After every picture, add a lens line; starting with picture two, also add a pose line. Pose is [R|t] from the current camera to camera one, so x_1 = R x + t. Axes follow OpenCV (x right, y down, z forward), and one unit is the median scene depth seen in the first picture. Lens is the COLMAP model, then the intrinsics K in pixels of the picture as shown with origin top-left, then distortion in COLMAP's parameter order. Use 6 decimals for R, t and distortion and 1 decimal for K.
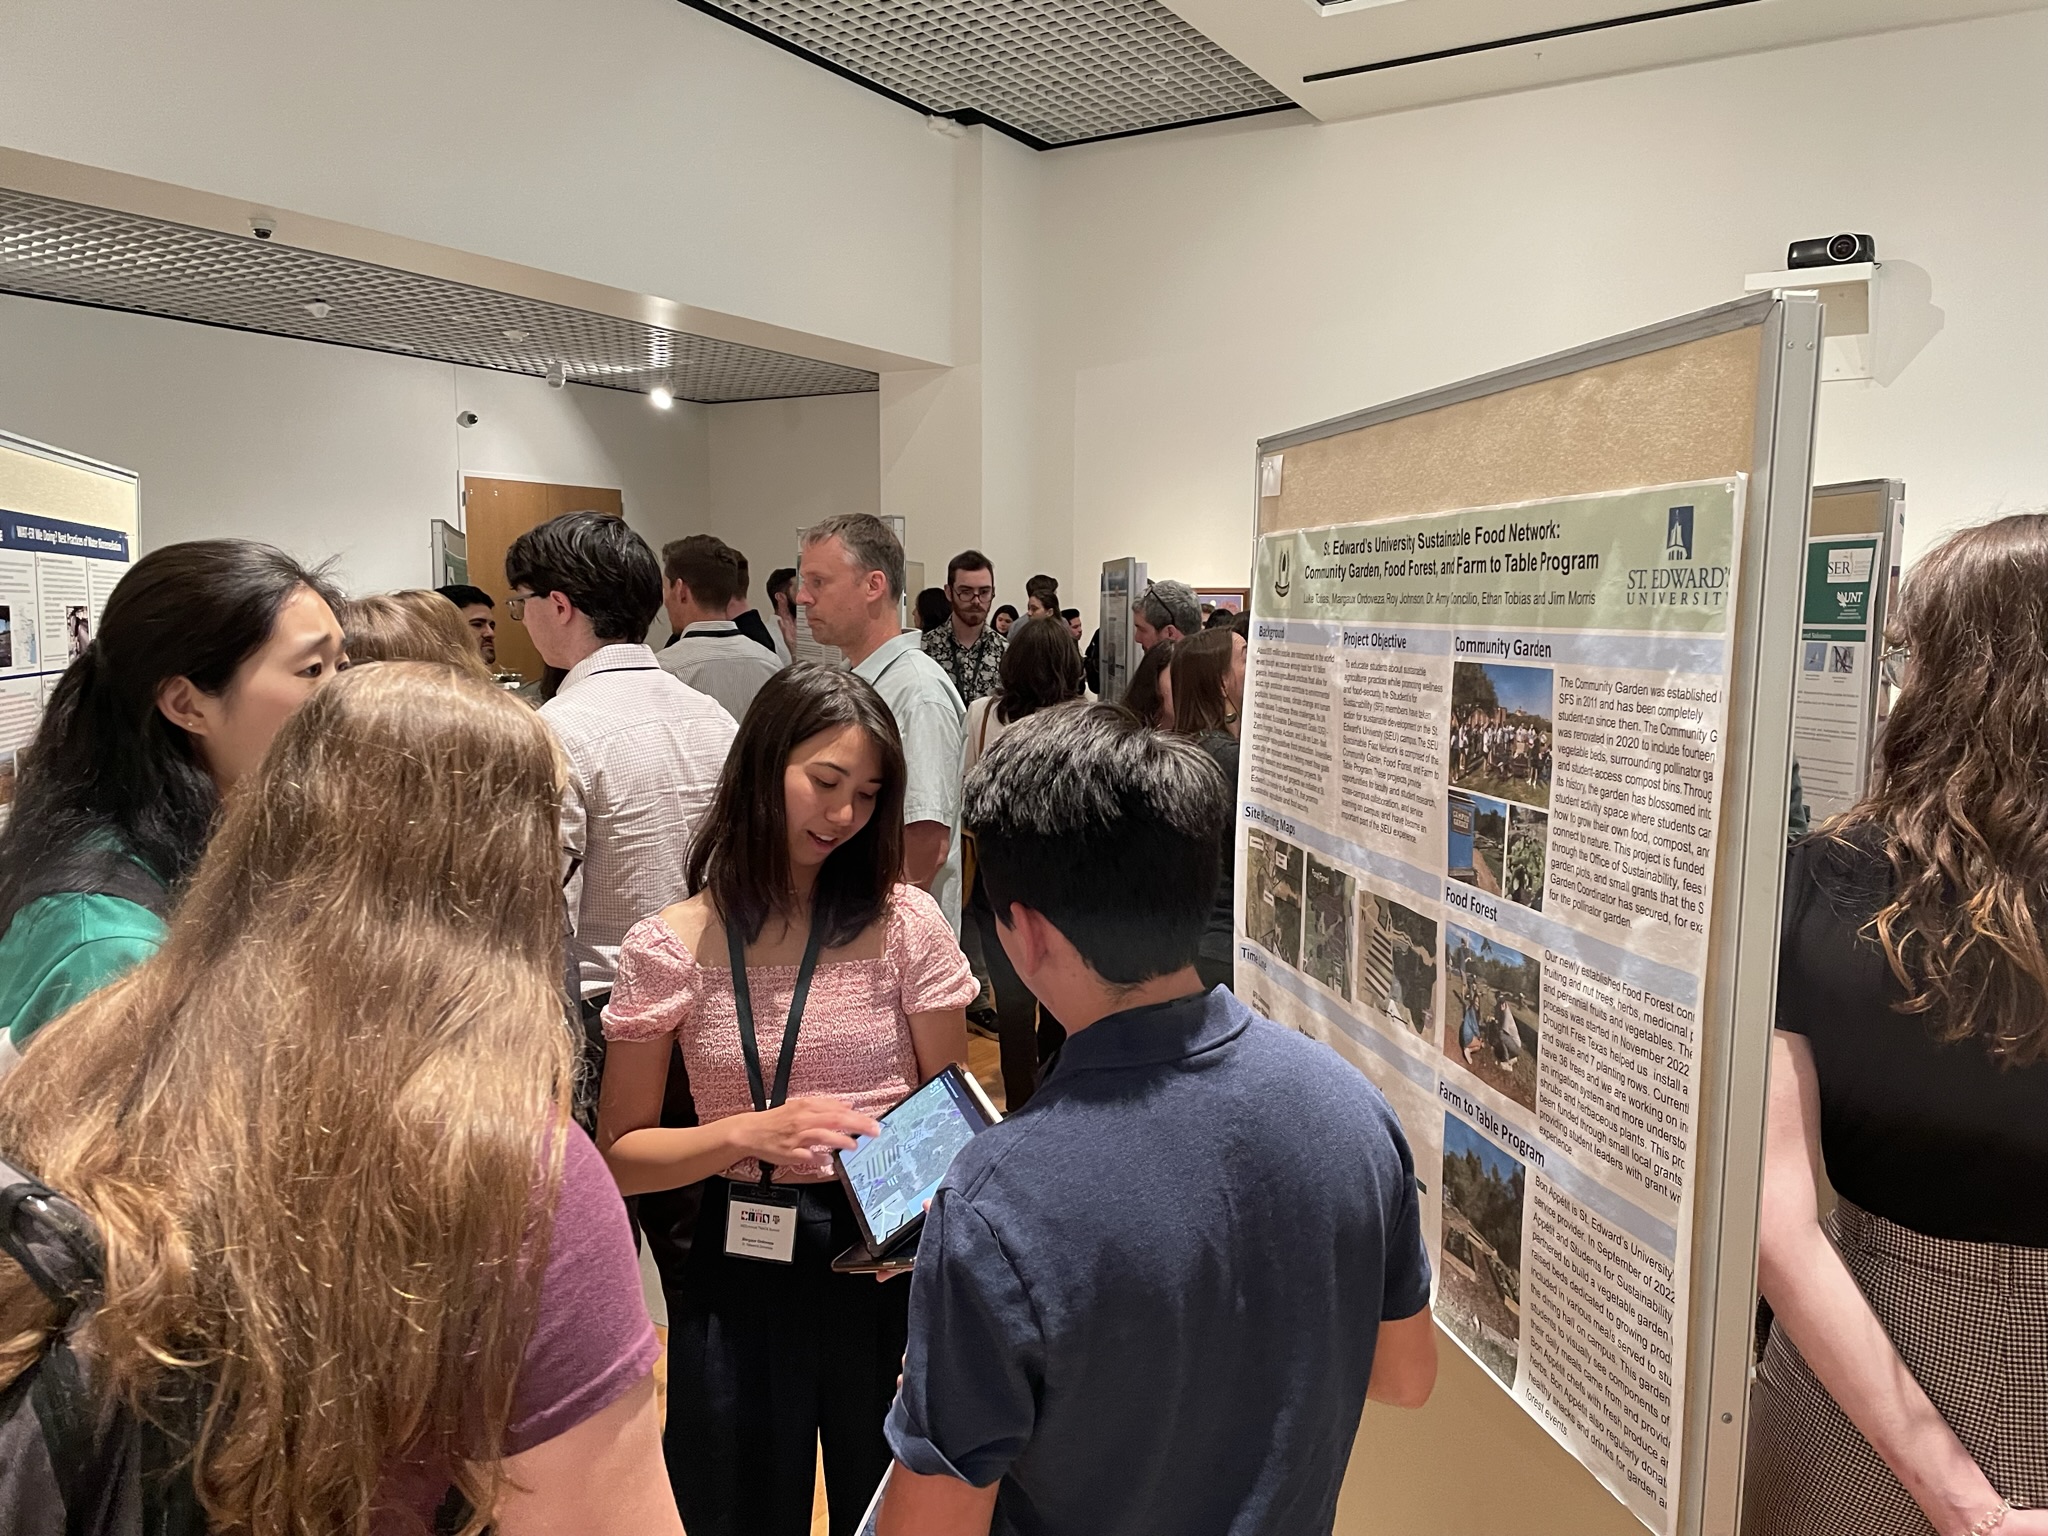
lens RADIAL K [[1539.6, 0, 1028.2], [0, 1539.6, 759.7], [0, 0, 1]] dist [-0.014803, -0.009288]
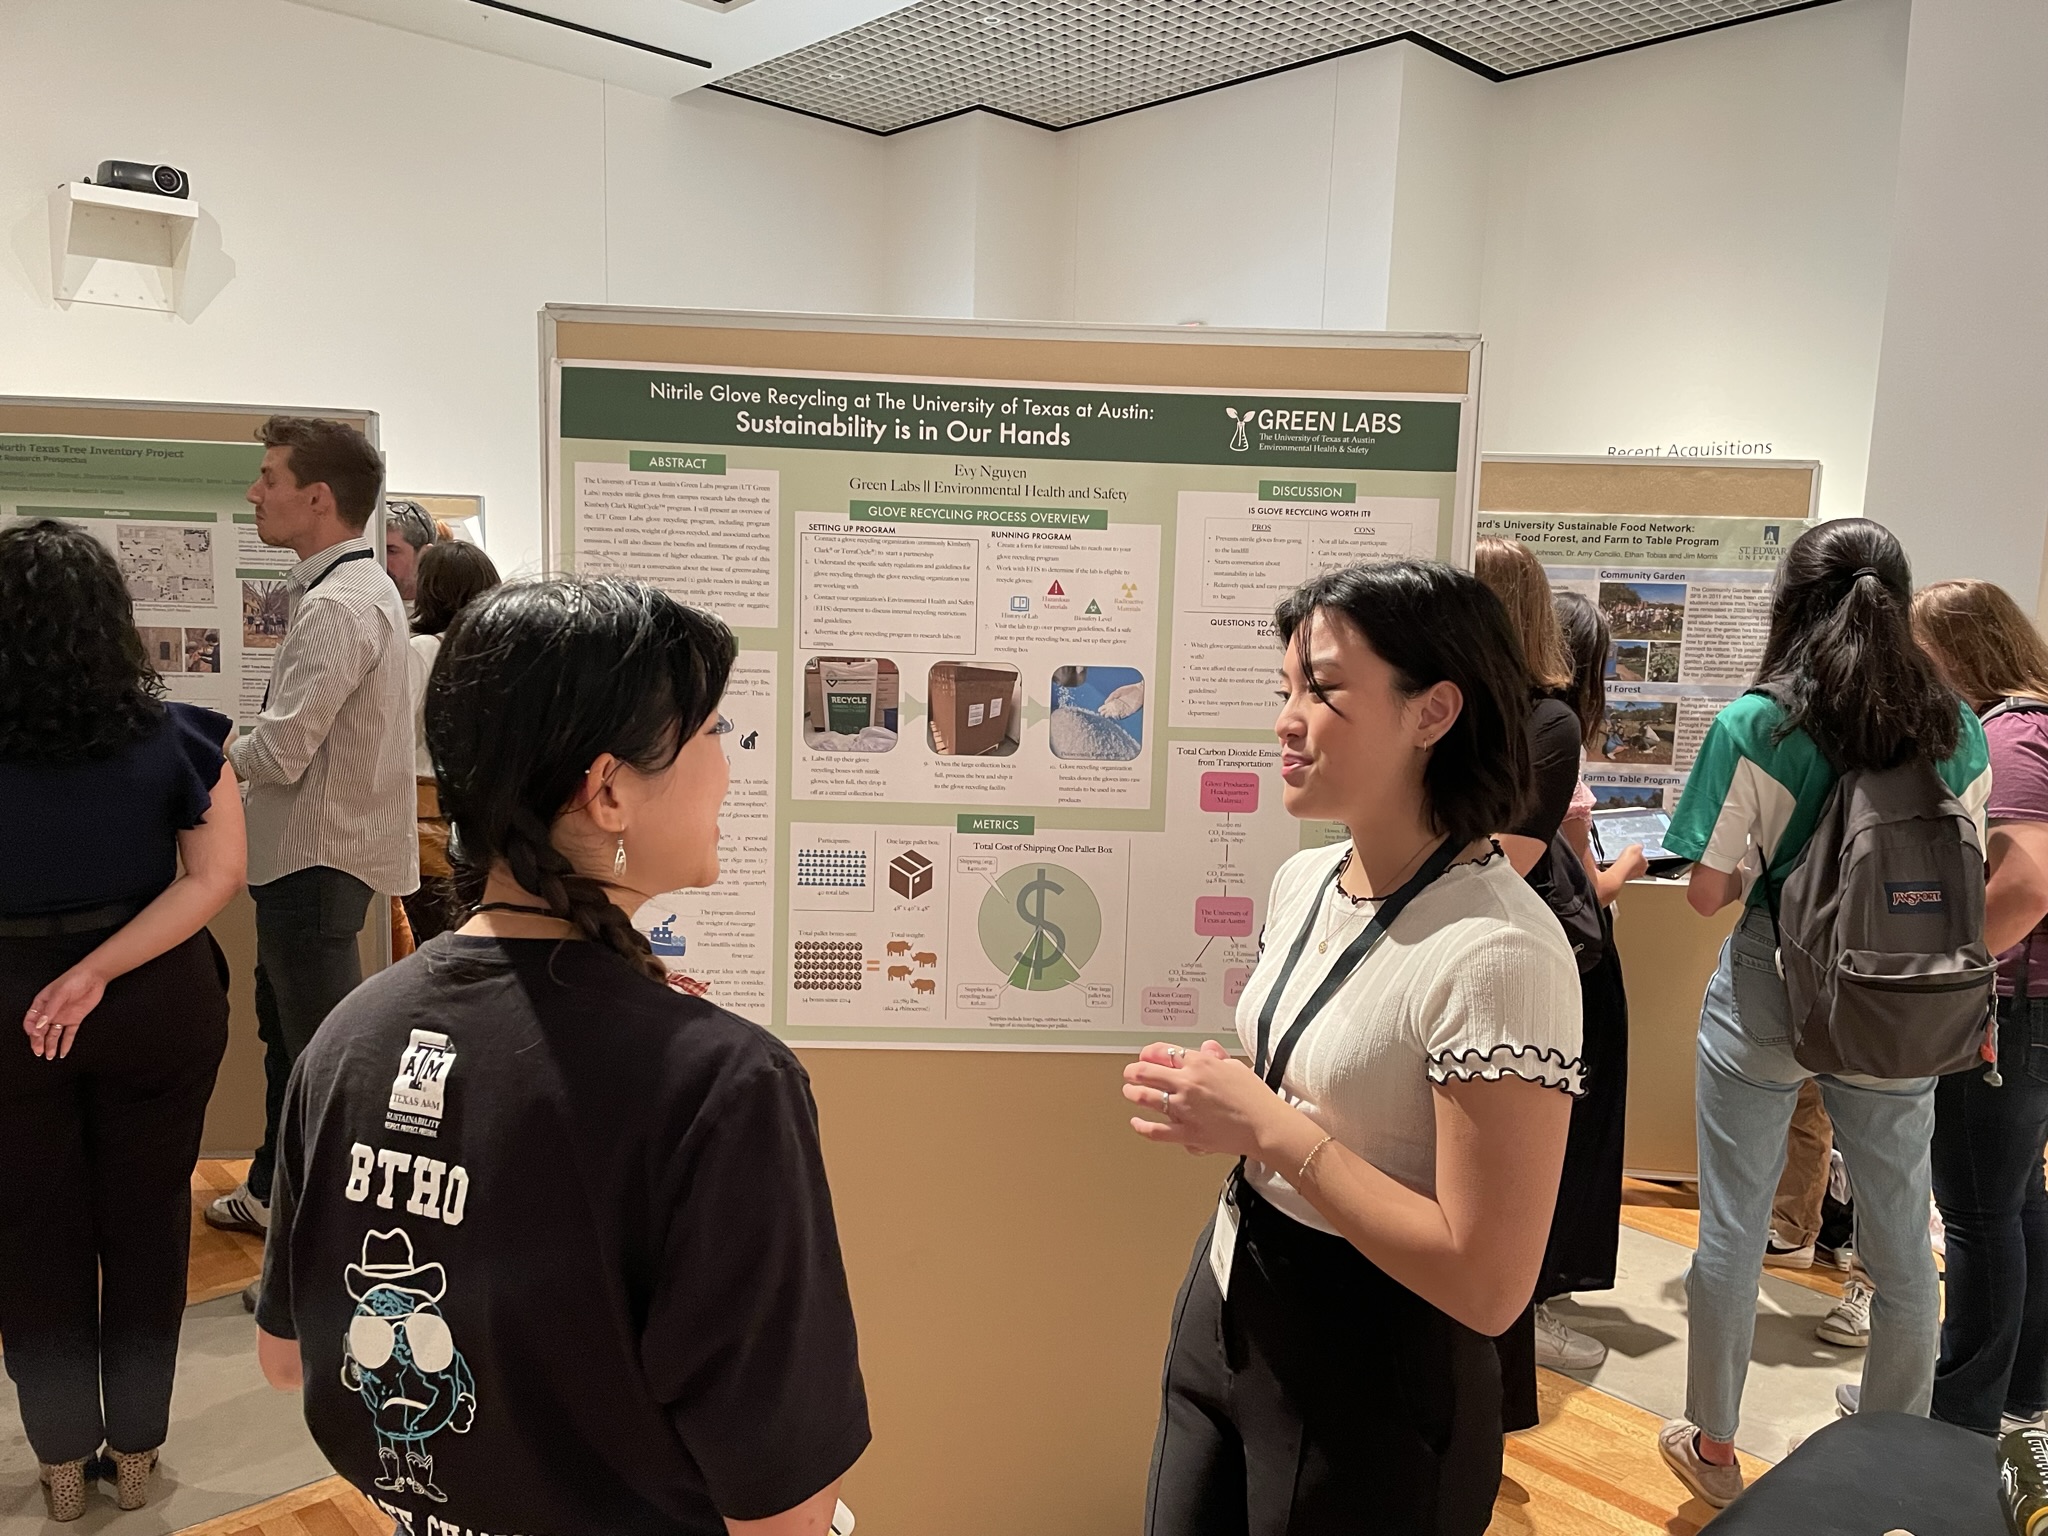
lens RADIAL K [[1539.6, 0, 1026.6], [0, 1539.6, 782.8], [0, 0, 1]] dist [-0.014803, -0.009288]
pose [[0.271954, -0.135126, 0.952776, -2.300060], [0.075364, 0.990042, 0.118899, -0.112983], [-0.959355, 0.039470, 0.279430, 1.297026]]
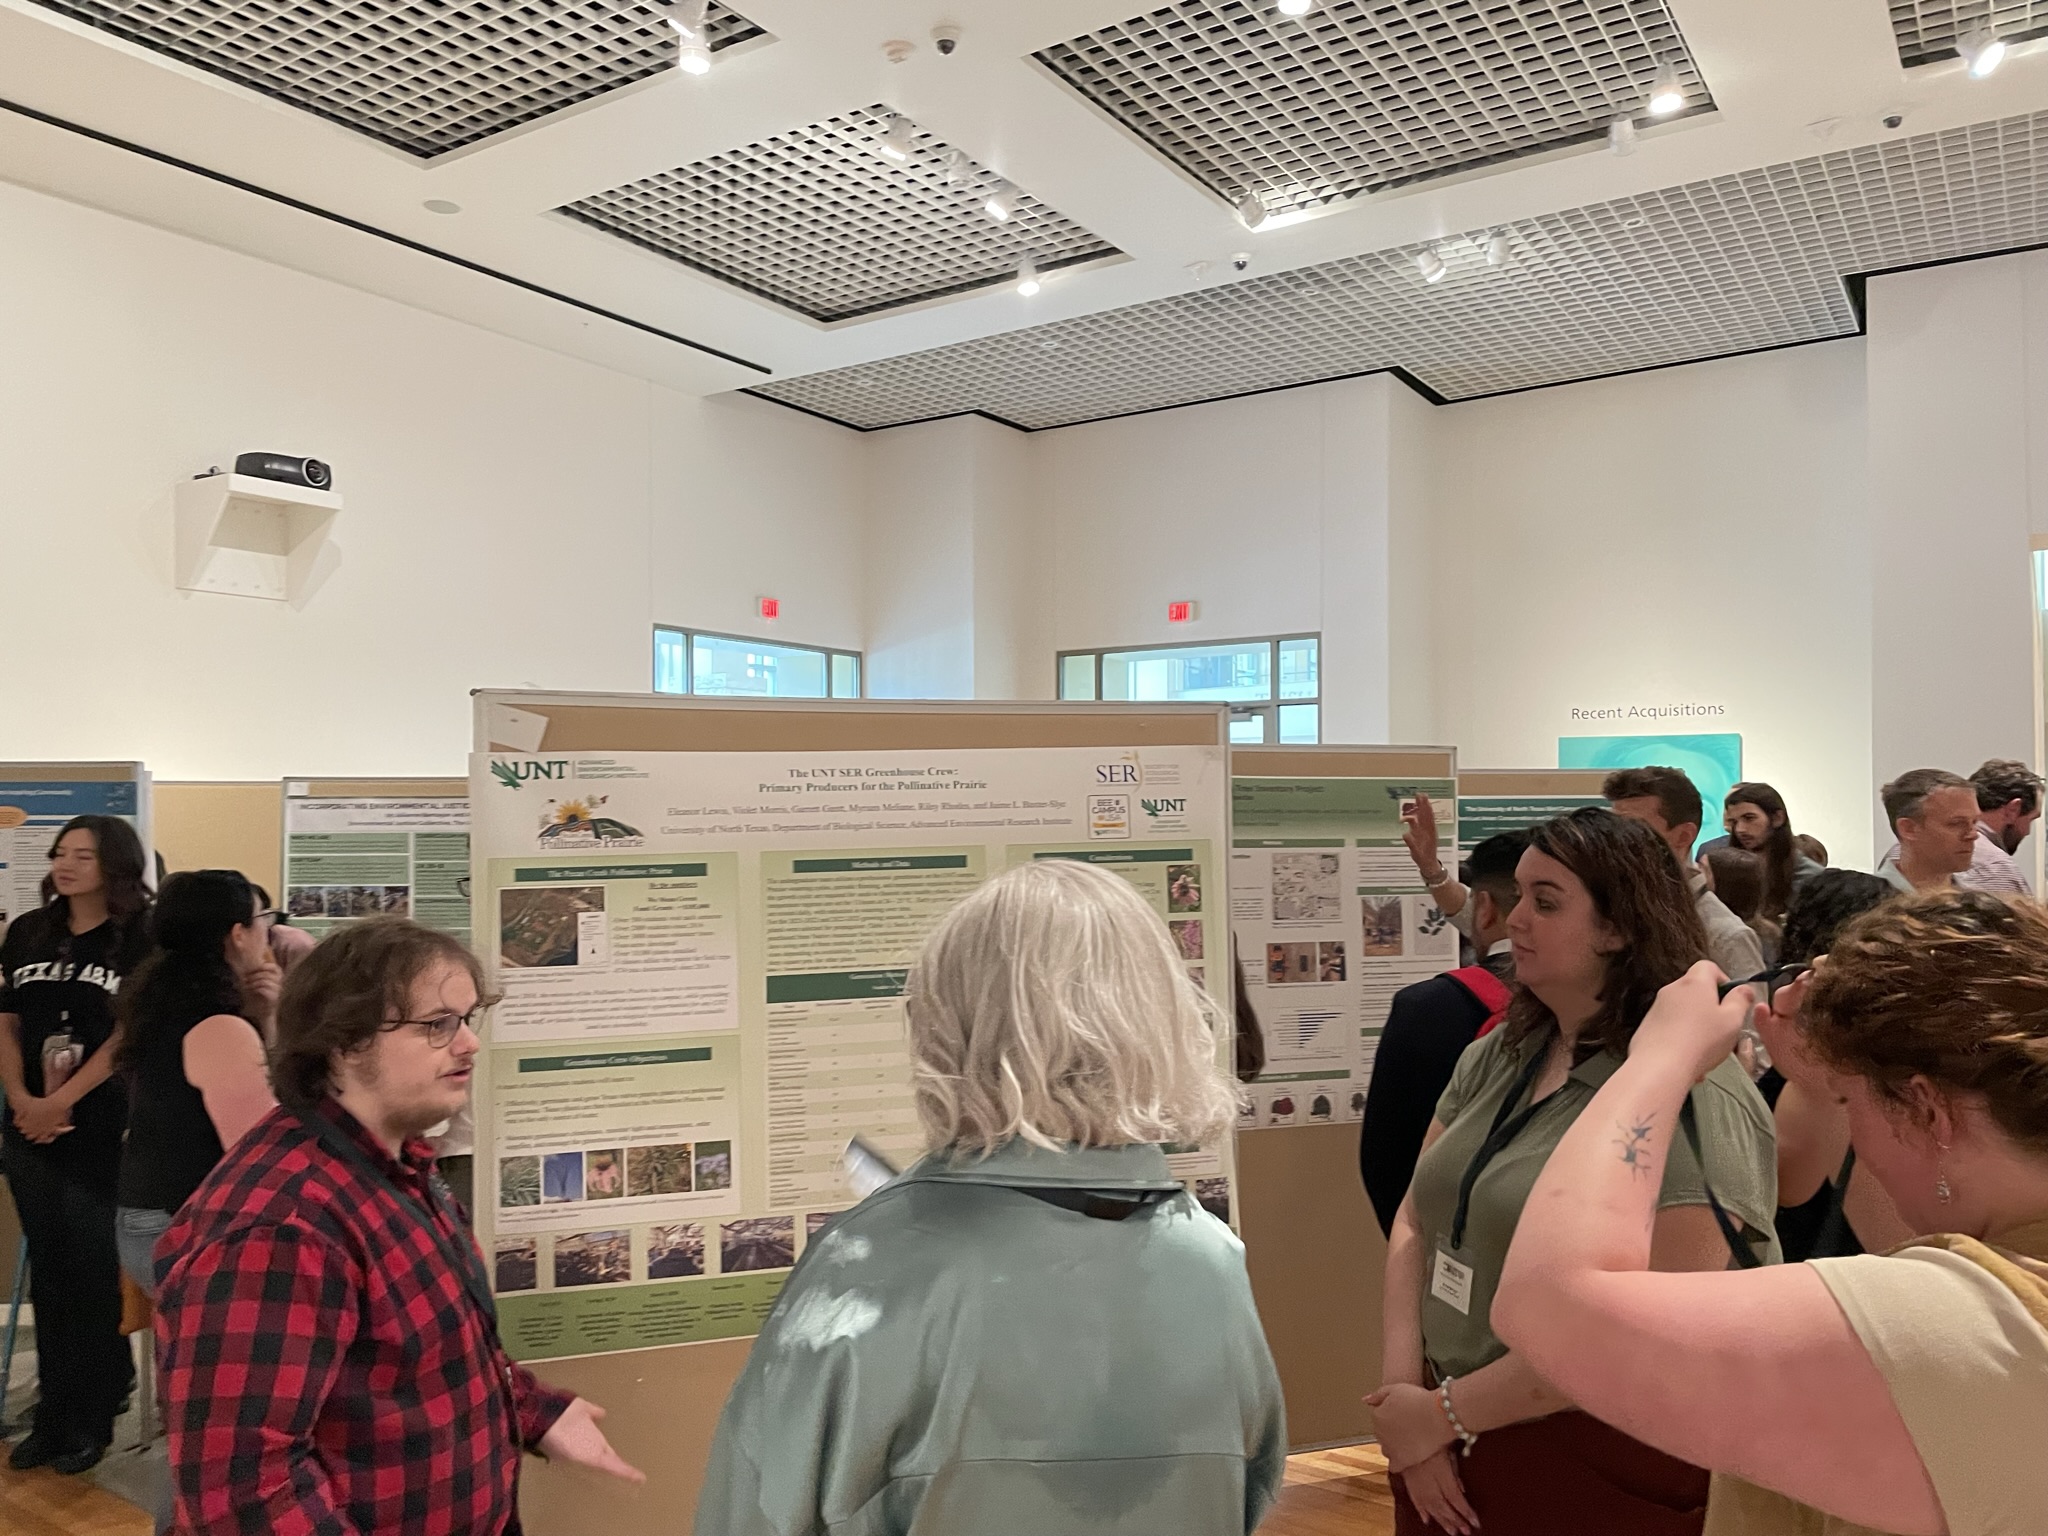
lens RADIAL K [[1539.6, 0, 1023.1], [0, 1539.6, 762.8], [0, 0, 1]] dist [-0.014803, -0.009288]
pose [[0.052946, 0.024677, 0.998292, -3.060087], [0.109184, 0.993558, -0.030351, -0.451434], [-0.992610, 0.110605, 0.049911, 3.550972]]
